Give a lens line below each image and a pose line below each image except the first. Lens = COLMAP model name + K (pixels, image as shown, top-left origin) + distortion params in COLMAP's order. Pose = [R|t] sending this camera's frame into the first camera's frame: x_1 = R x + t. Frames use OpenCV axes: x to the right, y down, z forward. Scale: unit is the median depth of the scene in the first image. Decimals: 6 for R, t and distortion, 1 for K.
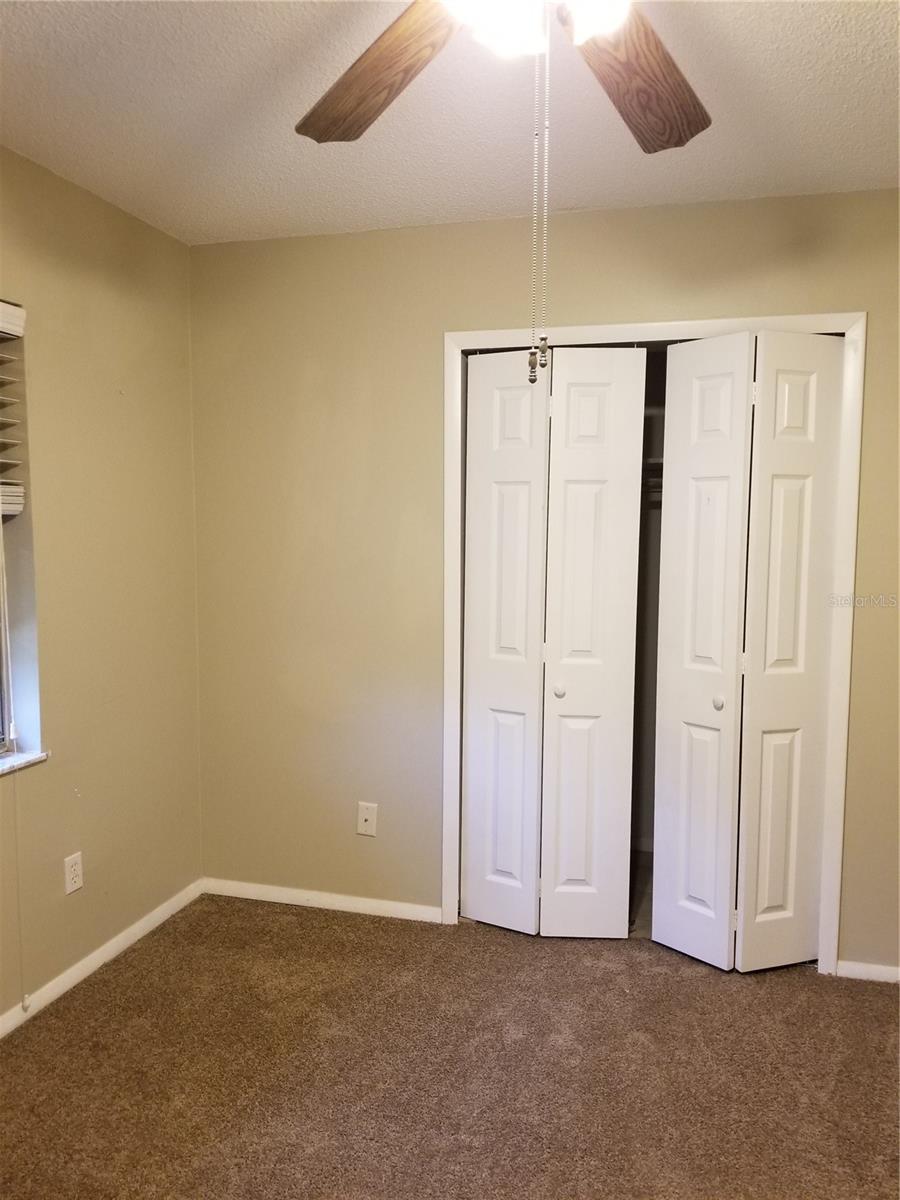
lens RADIAL K [[950.6, 0, 446.8], [0, 950.6, 619.8], [0, 0, 1]] dist [0.092785, -0.148538]
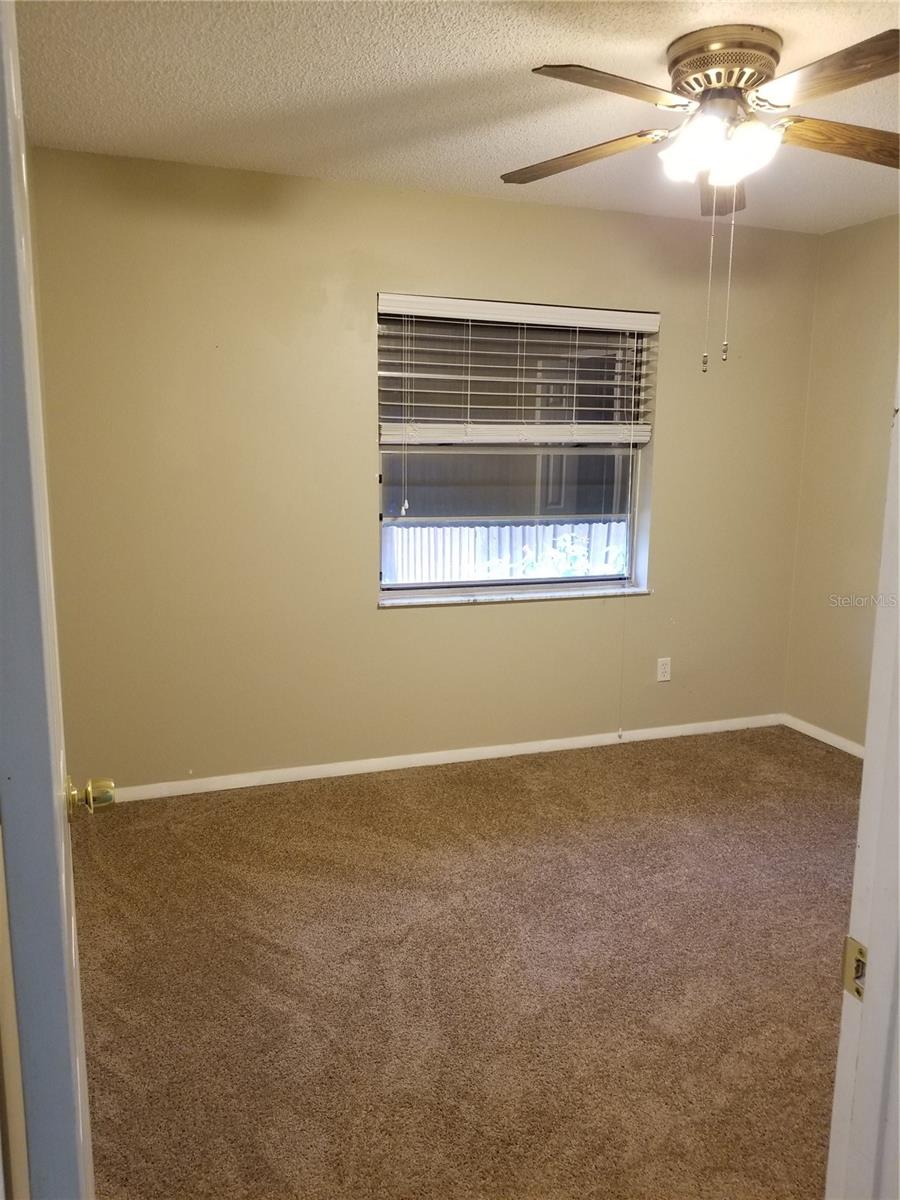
lens RADIAL K [[950.6, 0, 446.8], [0, 950.6, 619.8], [0, 0, 1]] dist [0.092785, -0.148538]
pose [[0.589929, 0.155215, -0.792396, 0.682525], [-0.092834, 0.987881, 0.124393, 0.018333], [0.802101, 0.000178, 0.597189, -0.250123]]
